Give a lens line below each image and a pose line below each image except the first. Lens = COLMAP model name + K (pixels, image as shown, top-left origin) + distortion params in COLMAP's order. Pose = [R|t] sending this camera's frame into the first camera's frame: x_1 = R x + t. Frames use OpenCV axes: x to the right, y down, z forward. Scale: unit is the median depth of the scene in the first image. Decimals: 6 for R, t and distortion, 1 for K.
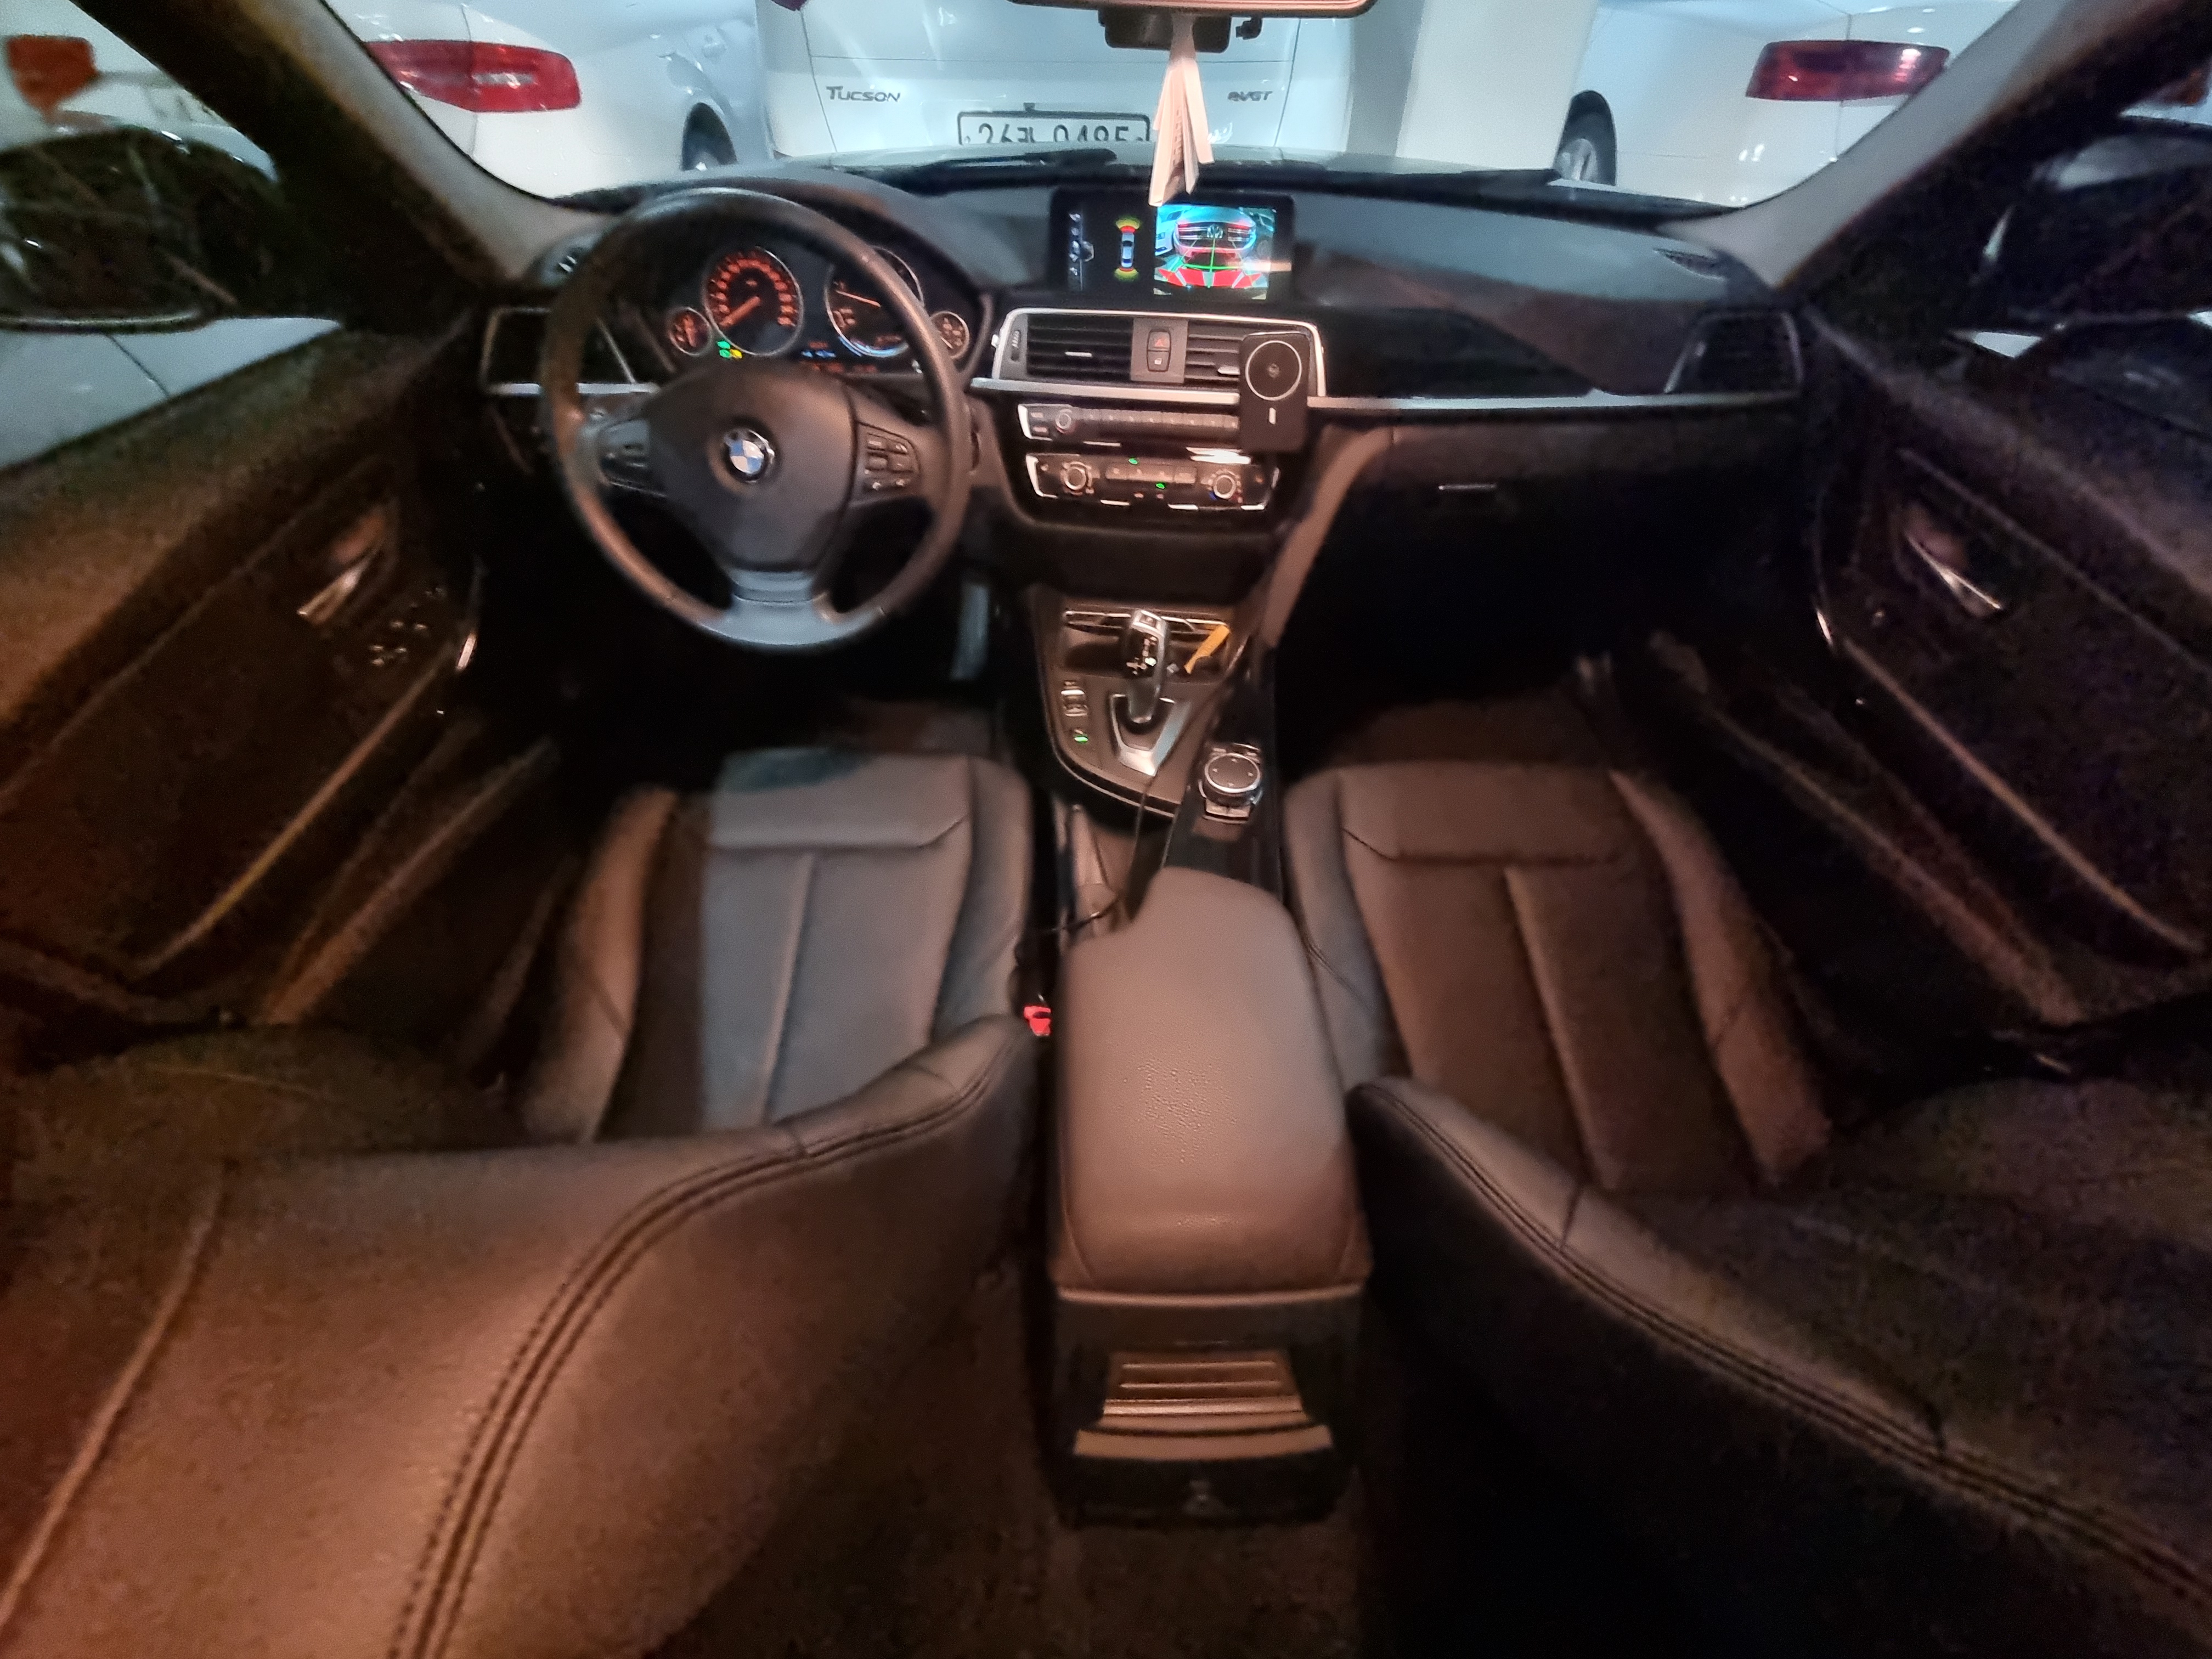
lens RADIAL K [[882.3, 0, 1119.3], [0, 882.3, 823.5], [0, 0, 1]] dist [-0.000567, -0.000013]
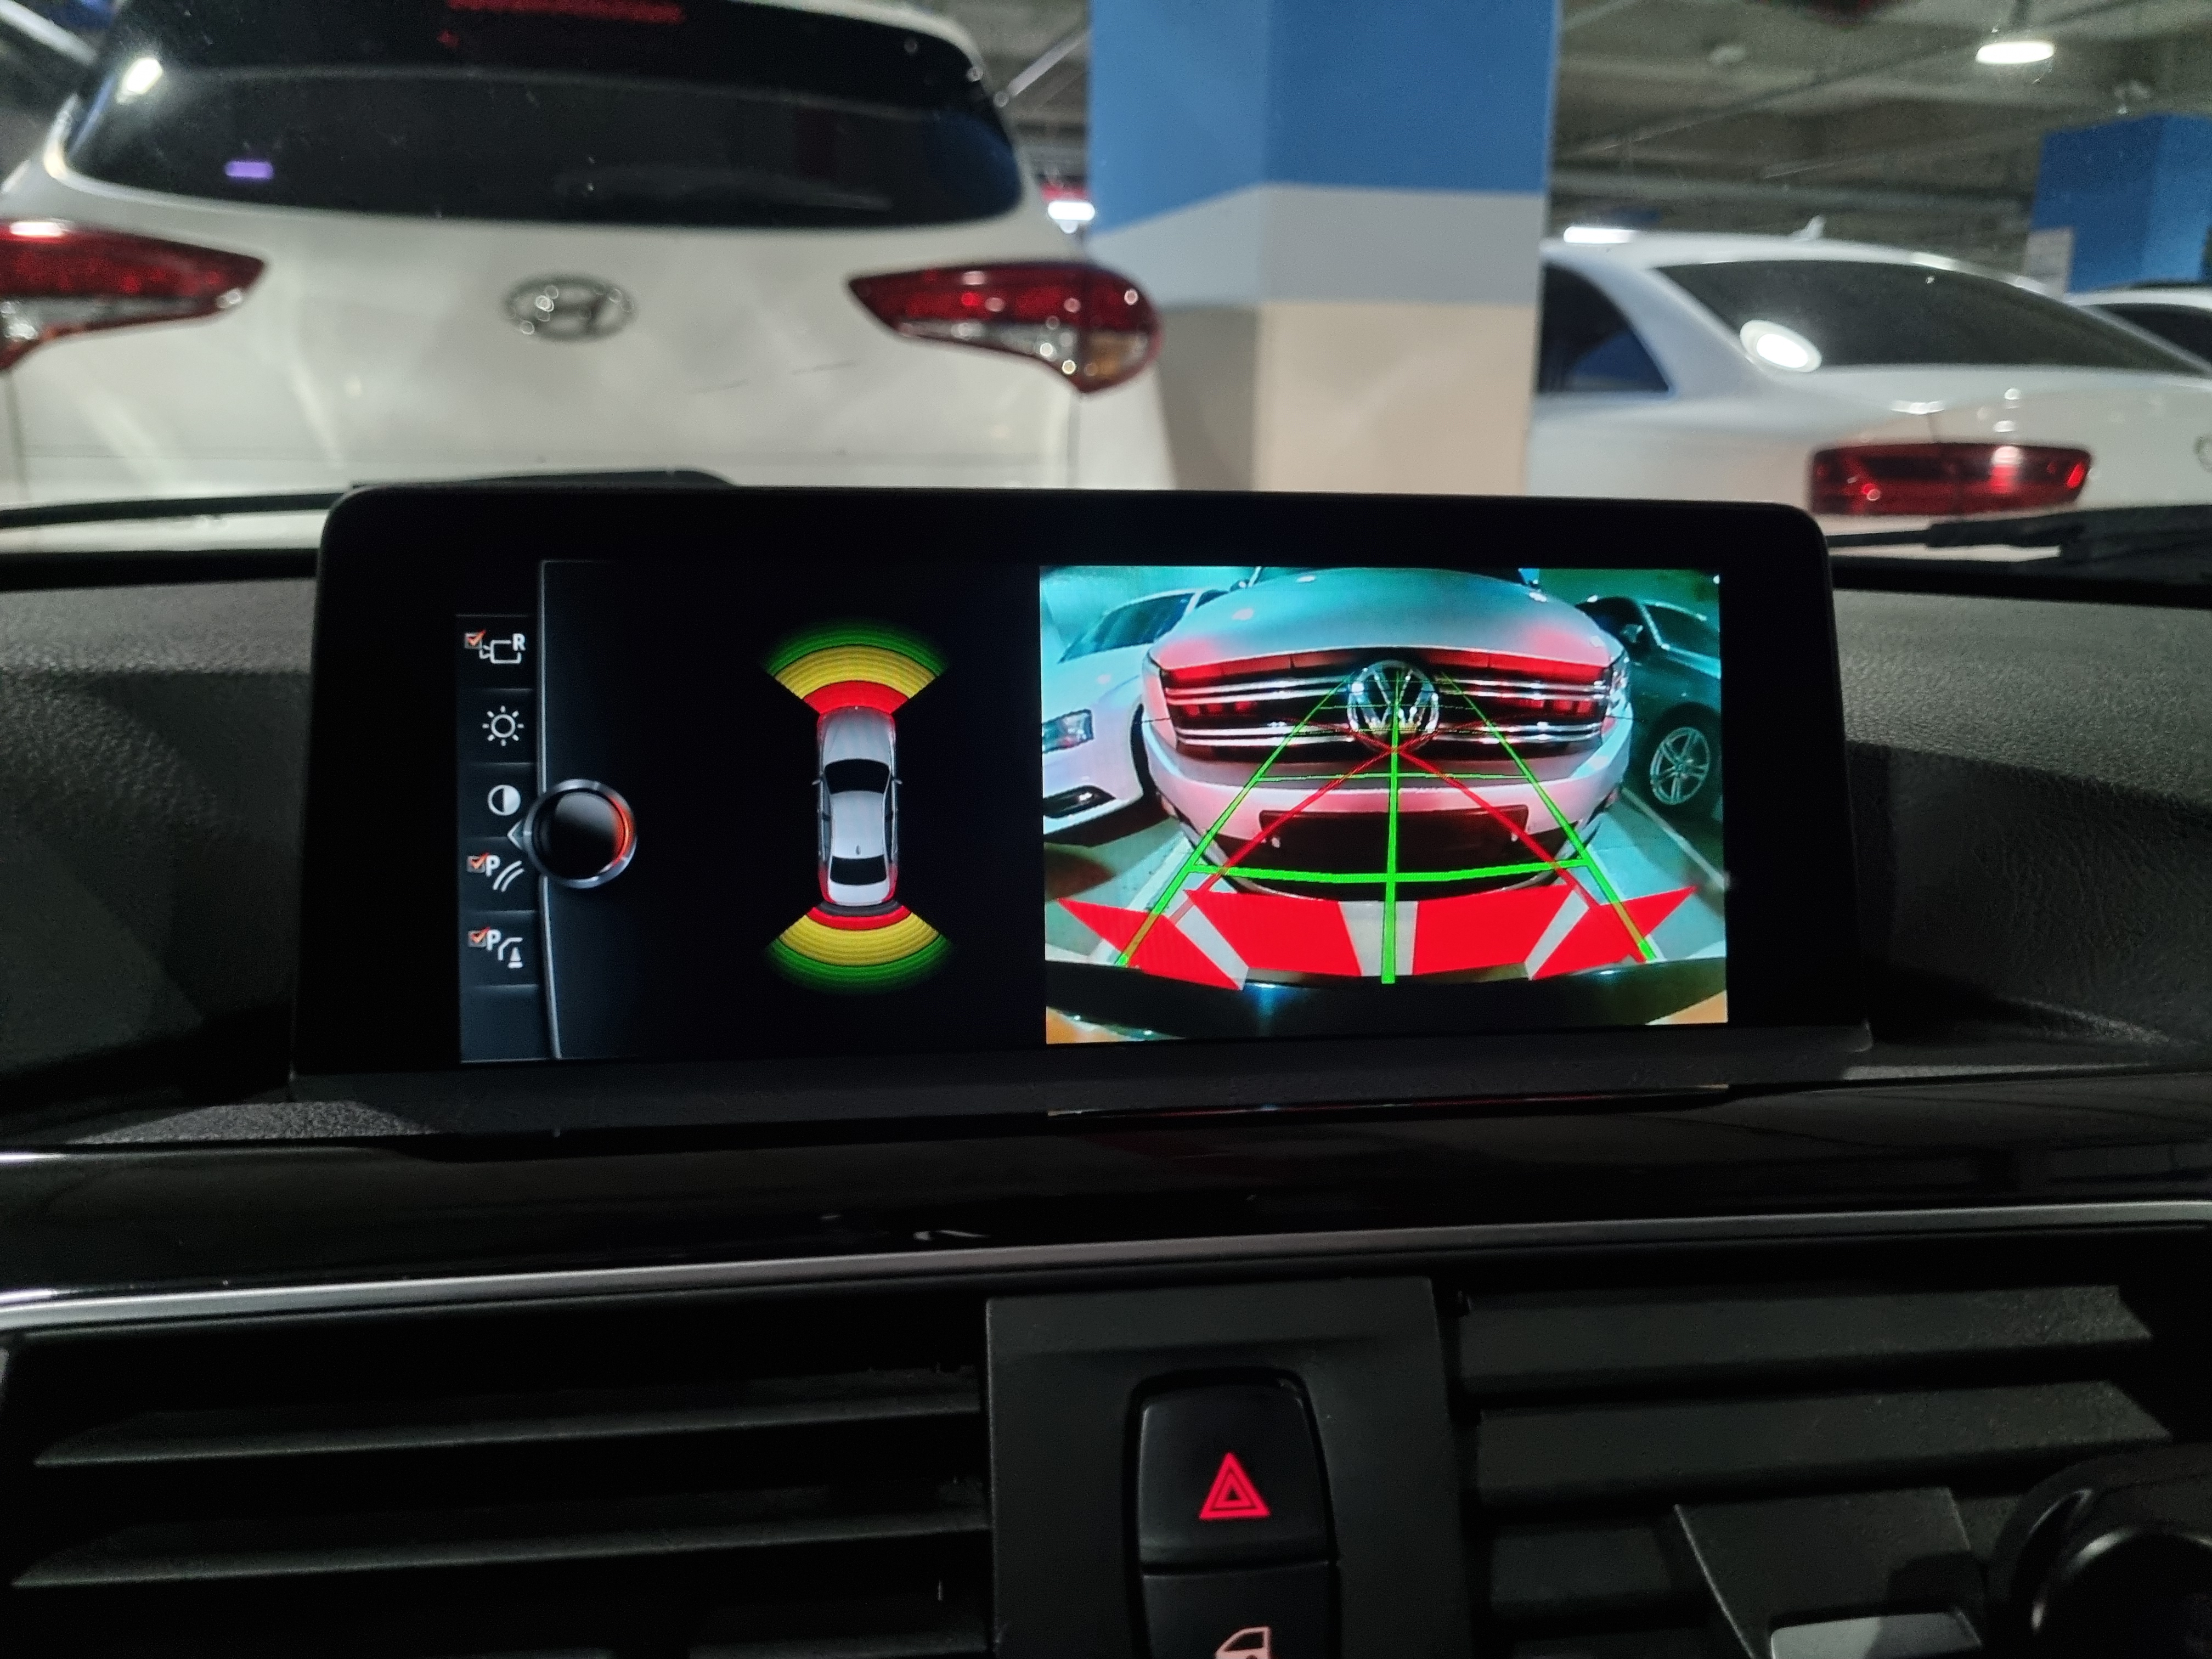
lens RADIAL K [[1679.7, 0, 1125.3], [0, 1679.7, 828.5], [0, 0, 1]] dist [0.024509, -0.010195]
pose [[0.973275, -0.051738, 0.223738, -0.011447], [0.159675, 0.852689, -0.497419, -0.492101], [-0.165043, 0.519851, 0.838162, 0.744375]]
